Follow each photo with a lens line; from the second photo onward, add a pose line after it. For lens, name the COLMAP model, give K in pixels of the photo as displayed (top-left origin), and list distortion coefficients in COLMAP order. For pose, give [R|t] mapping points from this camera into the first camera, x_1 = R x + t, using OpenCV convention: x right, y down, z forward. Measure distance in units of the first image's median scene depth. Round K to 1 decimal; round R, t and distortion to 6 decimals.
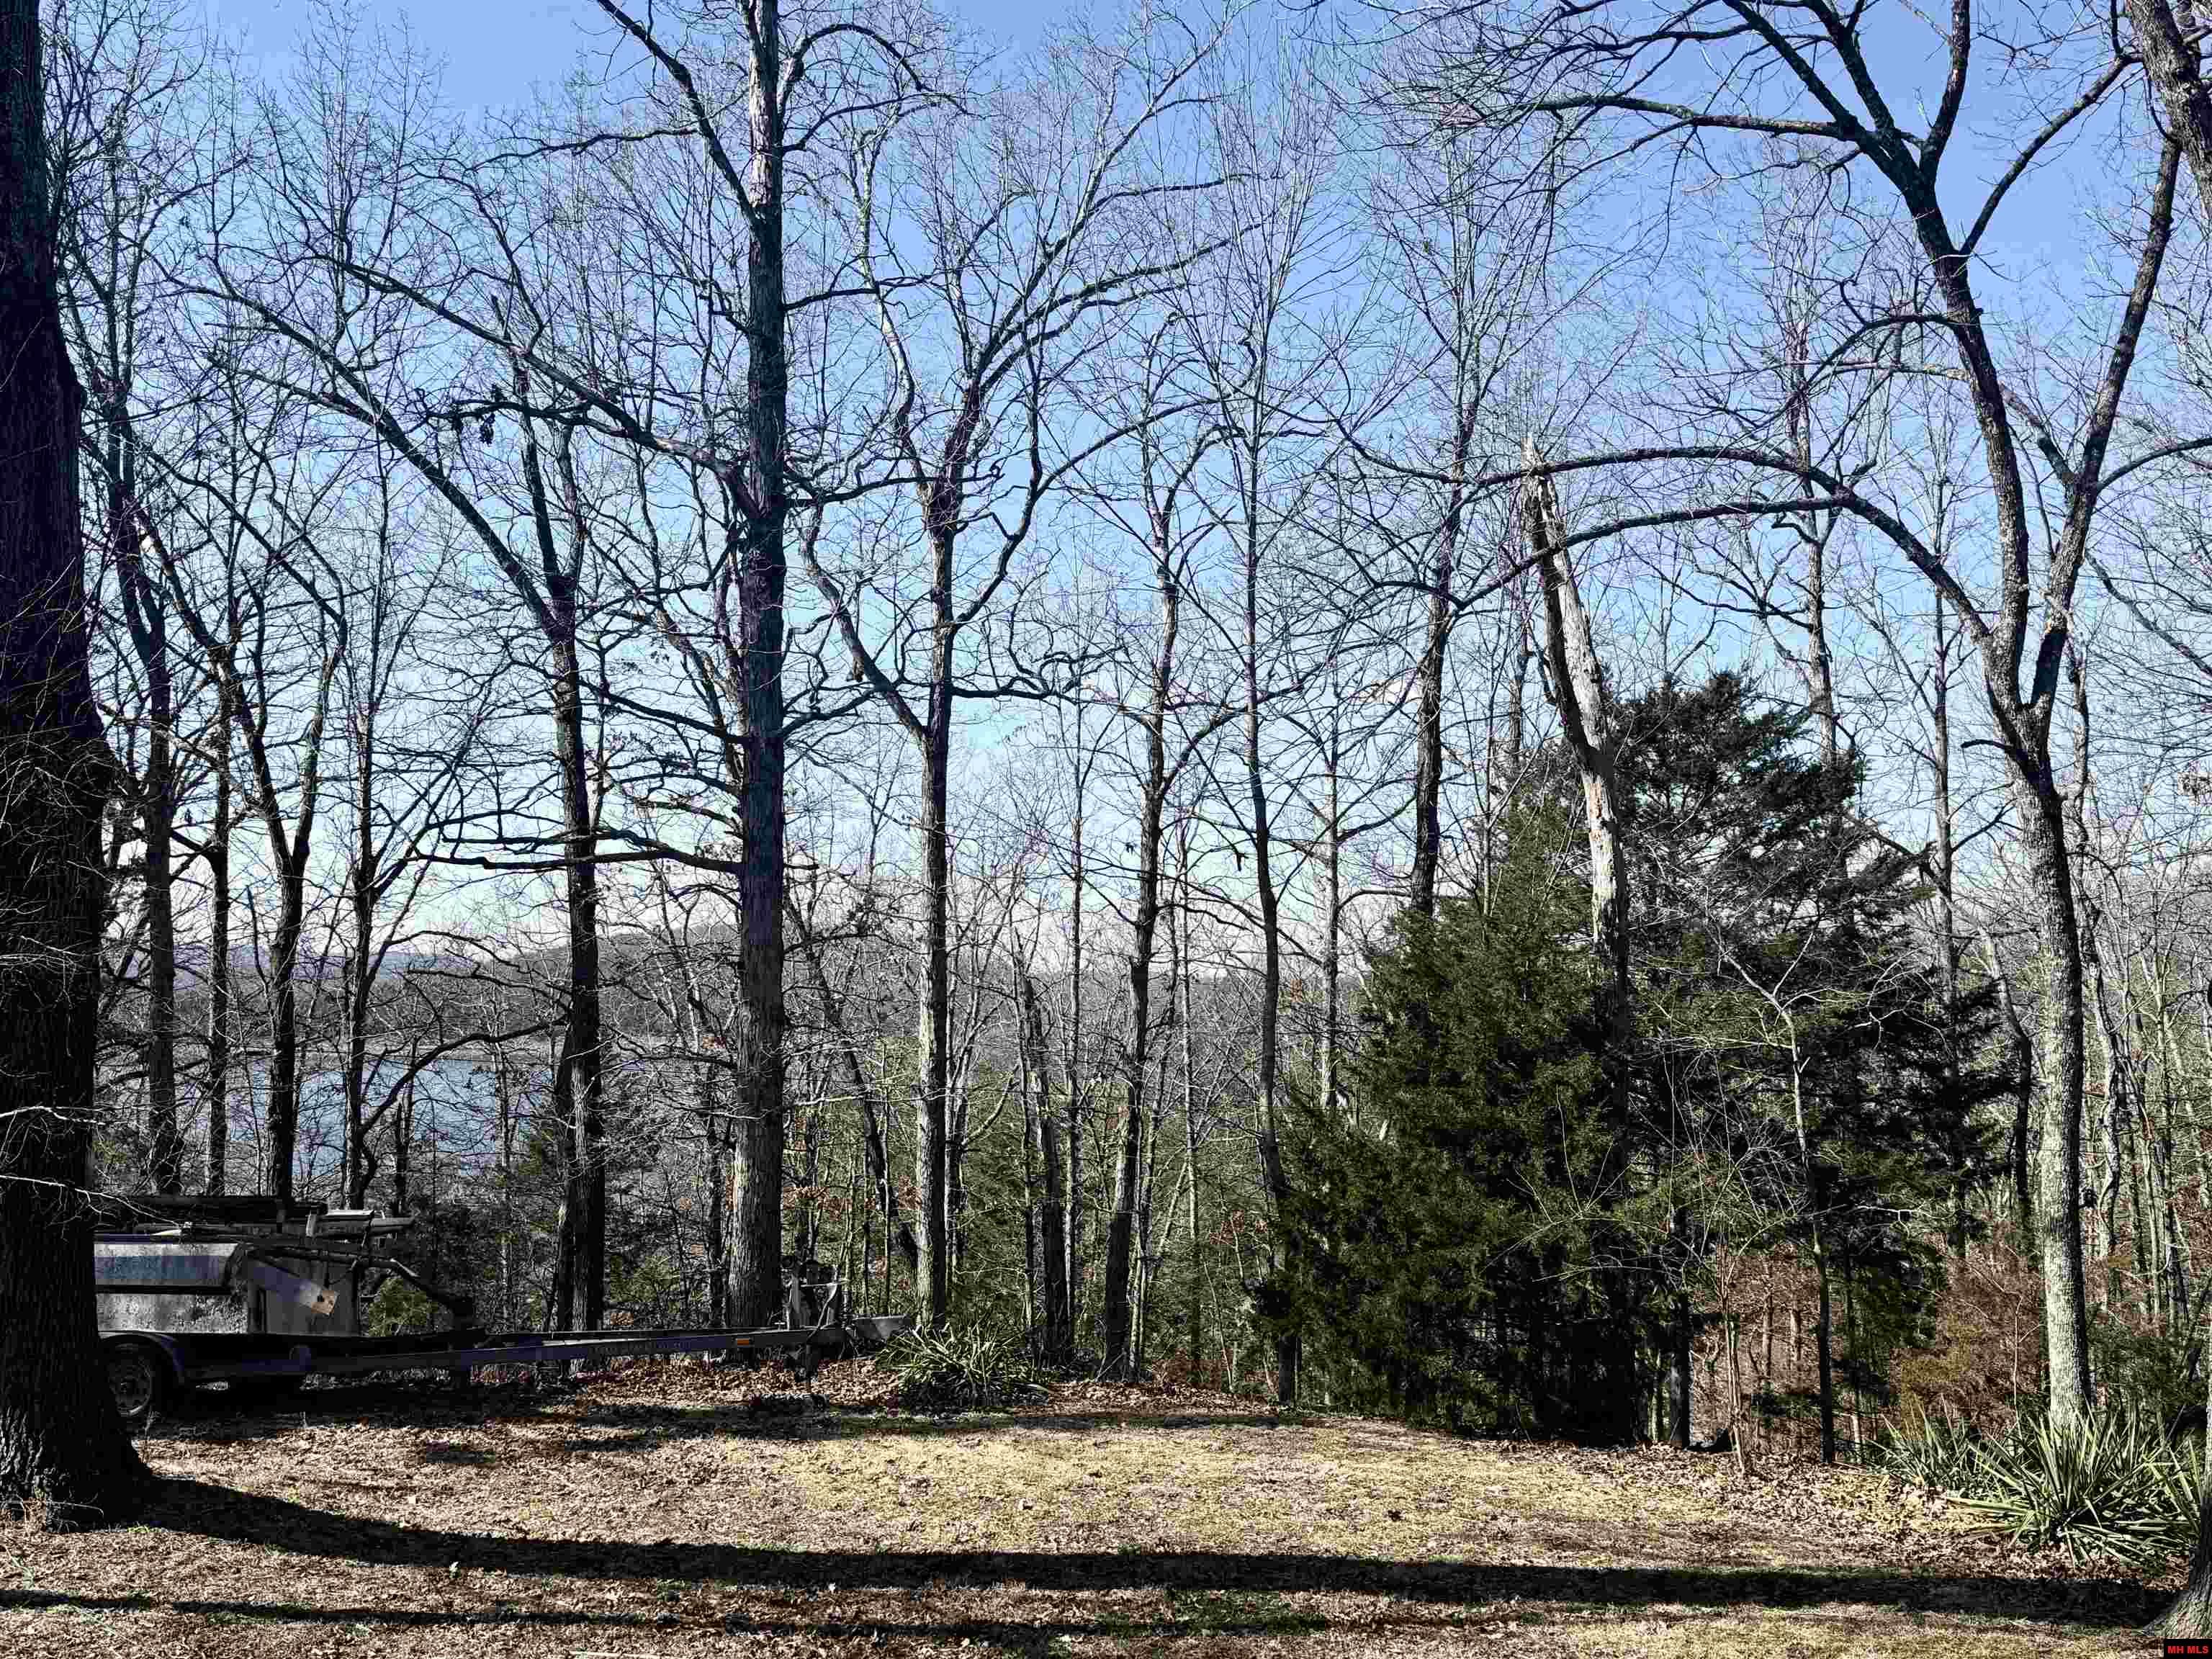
lens RADIAL K [[2360.7, 0, 1105.0], [0, 2360.7, 827.1], [0, 0, 1]] dist [0.008503, 0.000000]
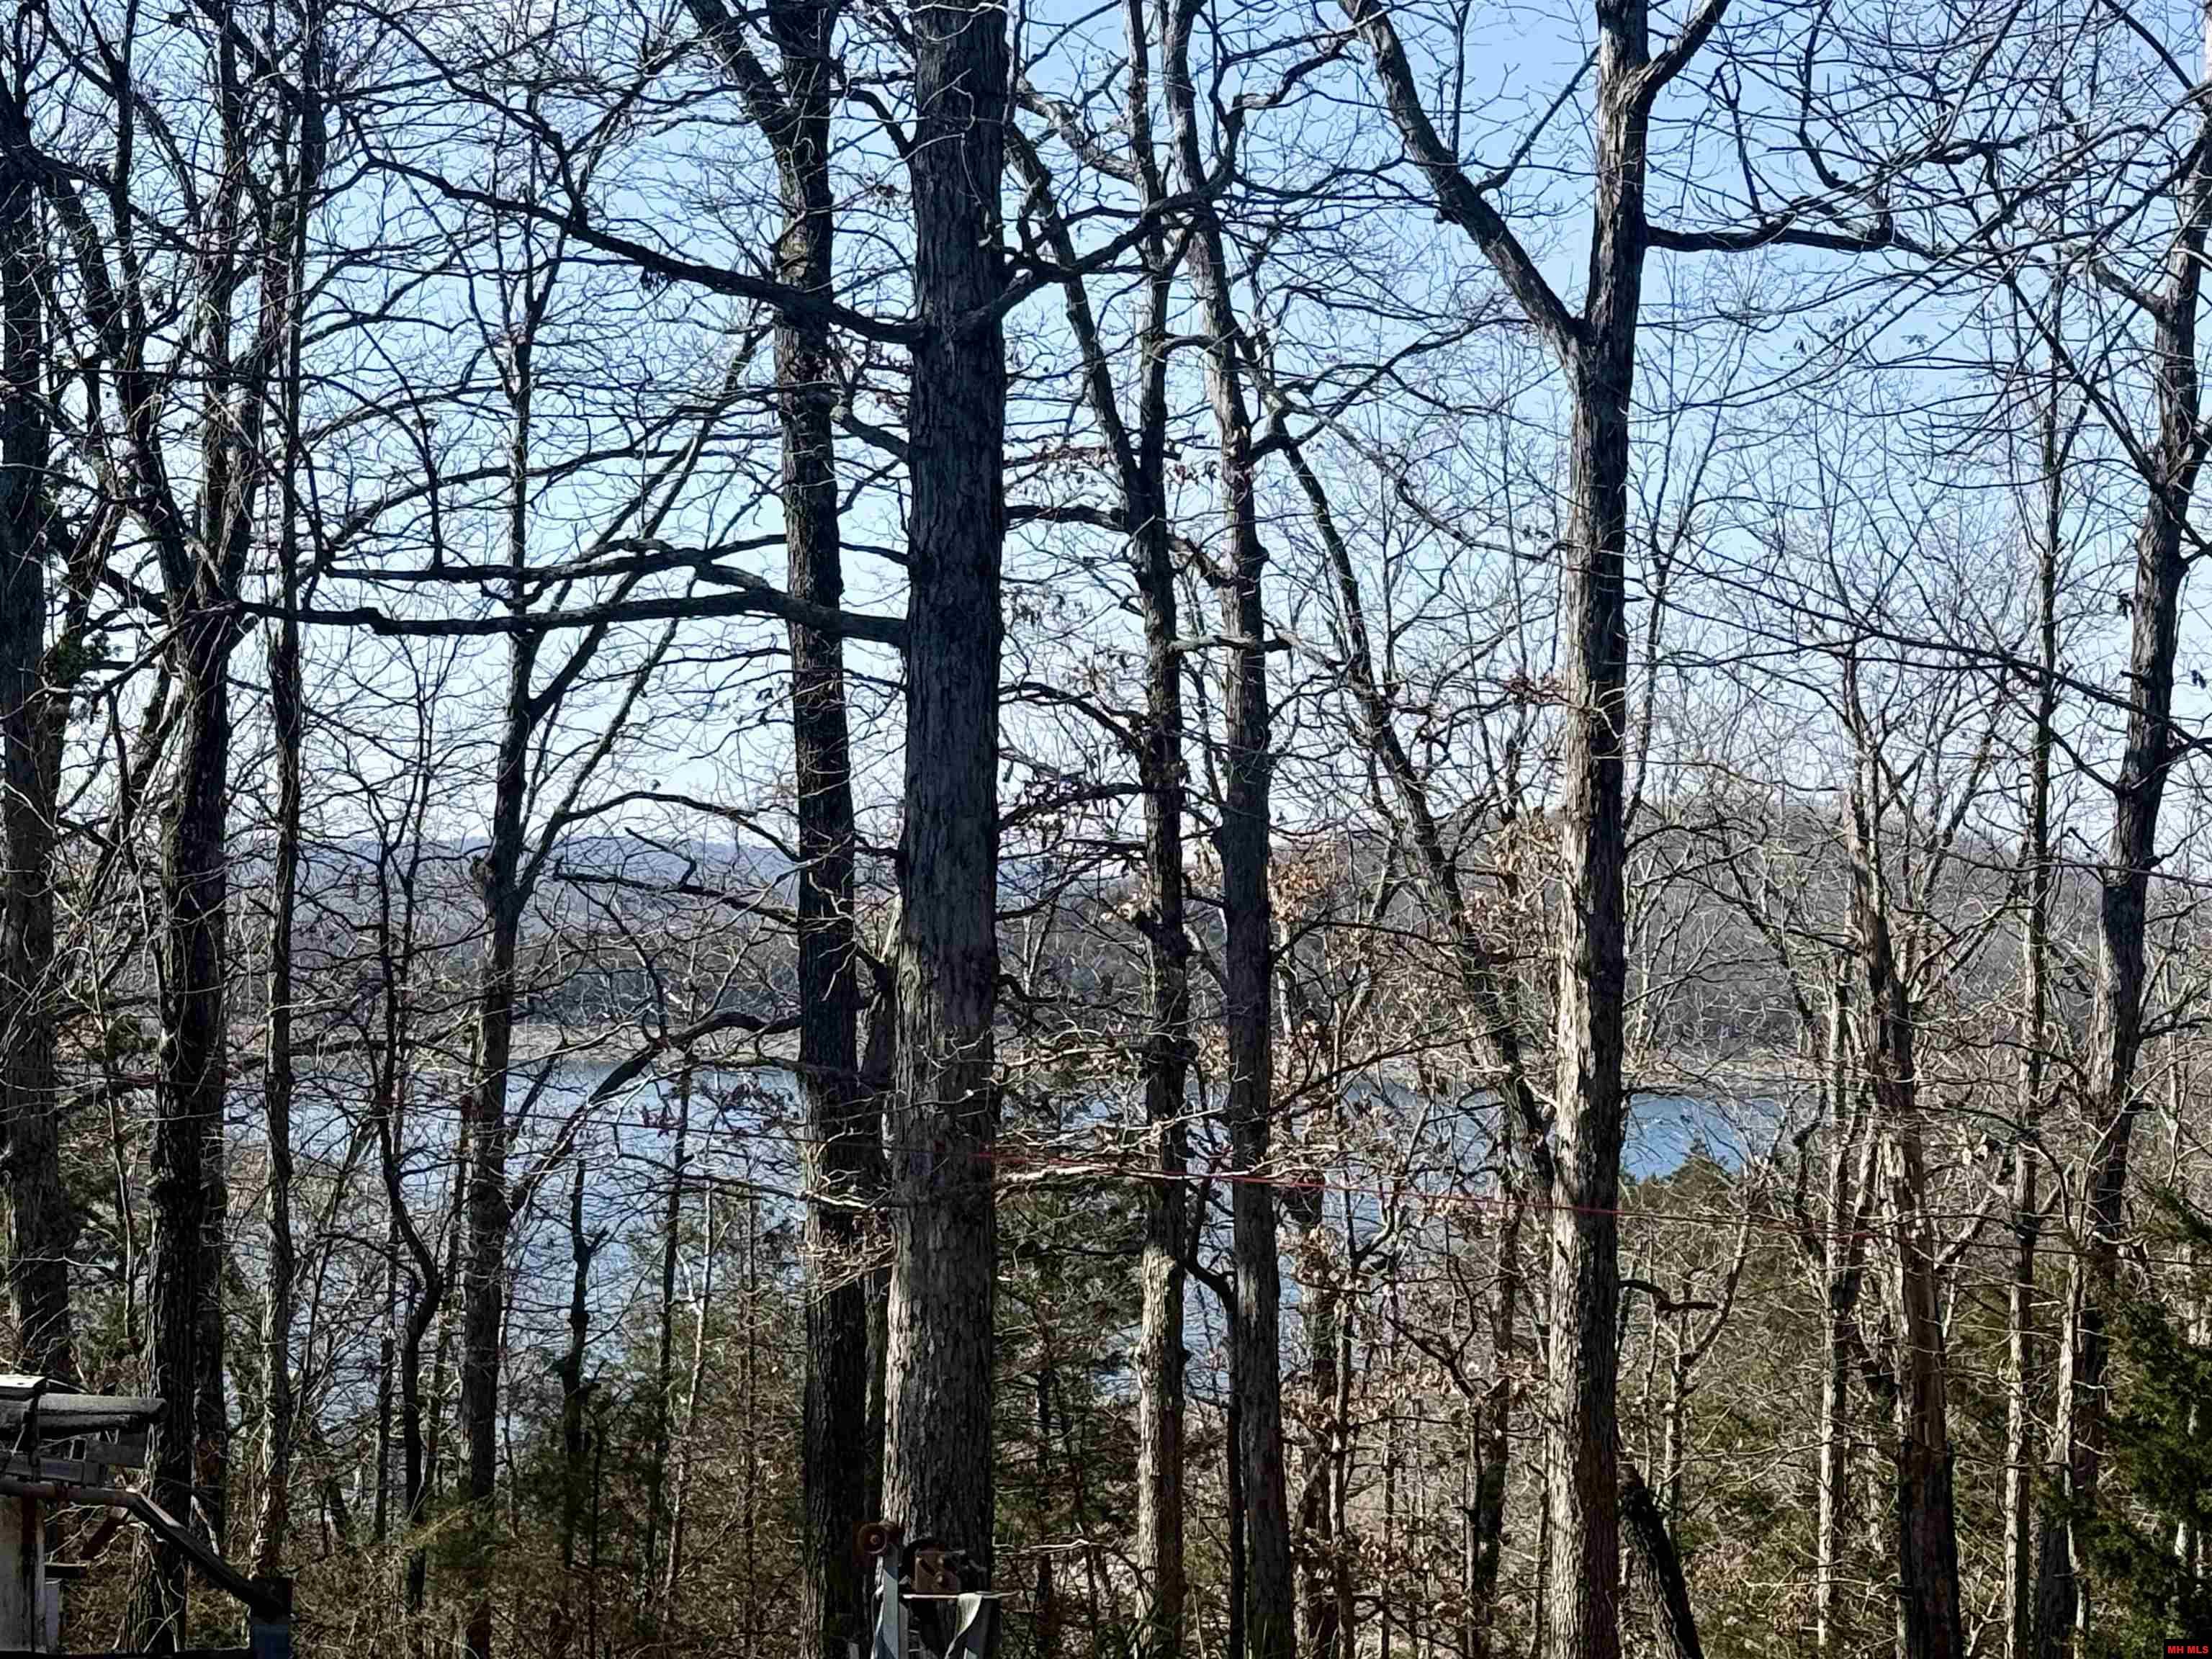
lens RADIAL K [[5023.7, 0, 1106.2], [0, 5023.7, 831.8], [0, 0, 1]] dist [0.064533, 0.000000]
pose [[0.949793, 0.009833, -0.312724, 0.128766], [0.003224, 0.999145, 0.041210, 0.012376], [0.312862, -0.040150, 0.948950, 0.101488]]
